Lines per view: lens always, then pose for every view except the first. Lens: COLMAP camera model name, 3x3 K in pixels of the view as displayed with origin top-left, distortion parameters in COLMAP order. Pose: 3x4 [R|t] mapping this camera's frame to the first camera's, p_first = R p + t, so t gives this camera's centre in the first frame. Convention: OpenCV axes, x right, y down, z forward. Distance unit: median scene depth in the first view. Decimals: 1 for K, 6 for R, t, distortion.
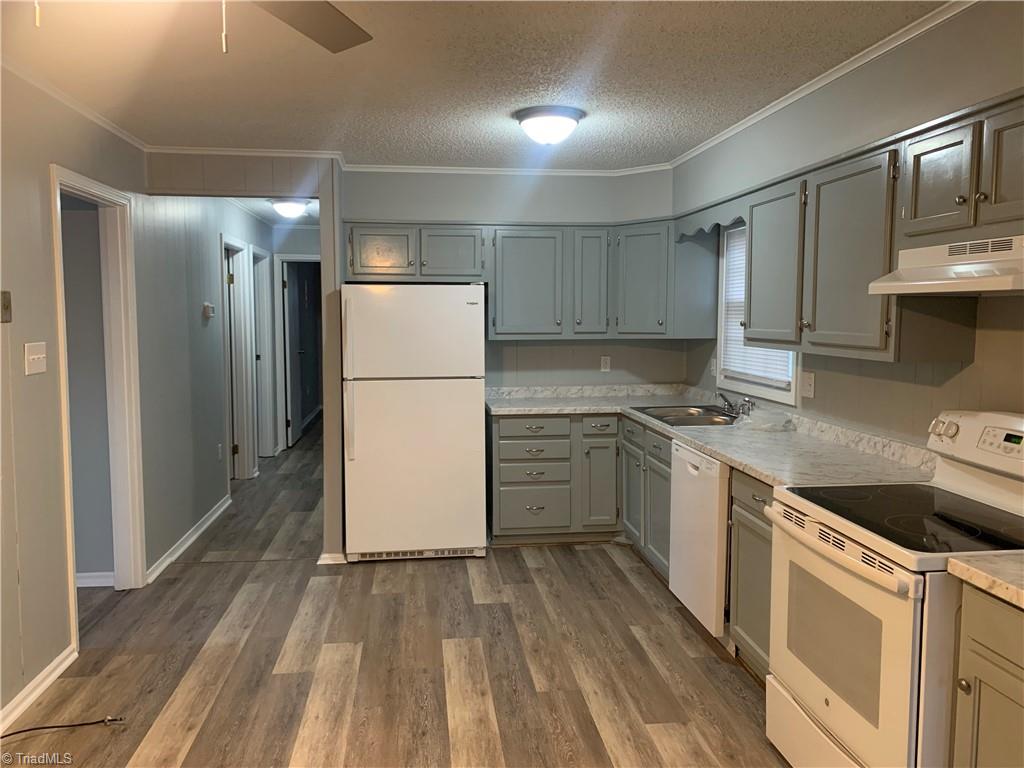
lens RADIAL K [[784.8, 0, 509.6], [0, 784.8, 381.5], [0, 0, 1]] dist [0.052680, -0.014175]
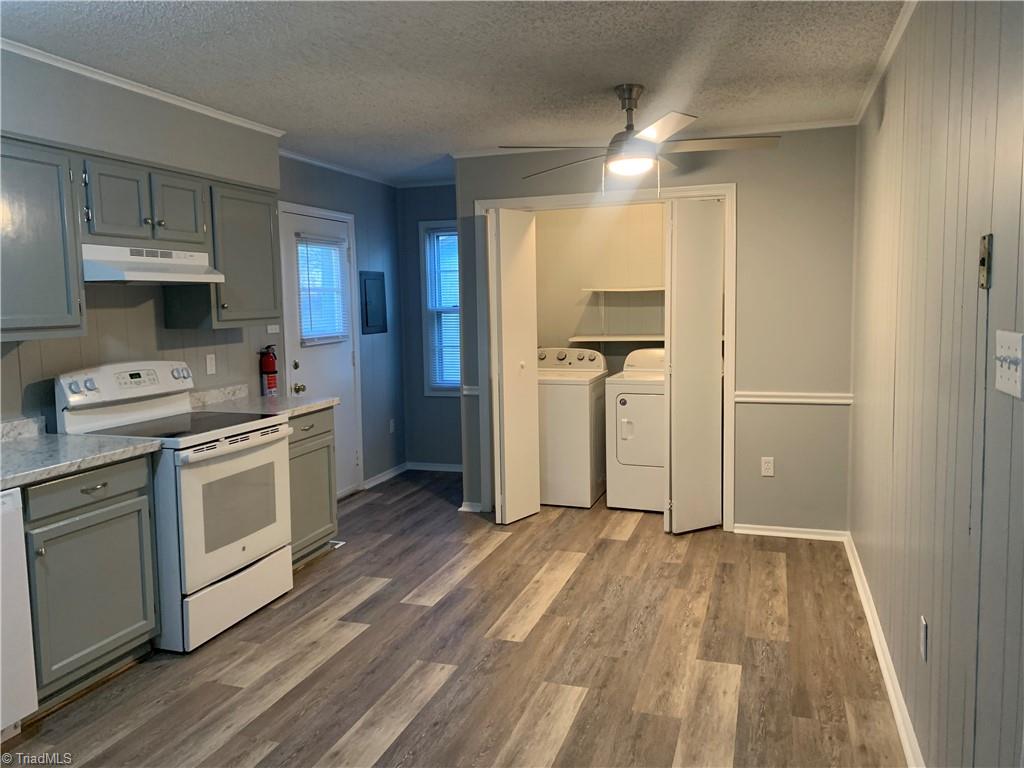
lens RADIAL K [[784.8, 0, 510.5], [0, 784.8, 380.3], [0, 0, 1]] dist [0.052680, -0.014175]
pose [[-0.902673, -0.023776, 0.429669, -0.588524], [0.060942, 0.981346, 0.182335, -0.132110], [-0.425989, 0.190774, -0.884386, 1.720291]]
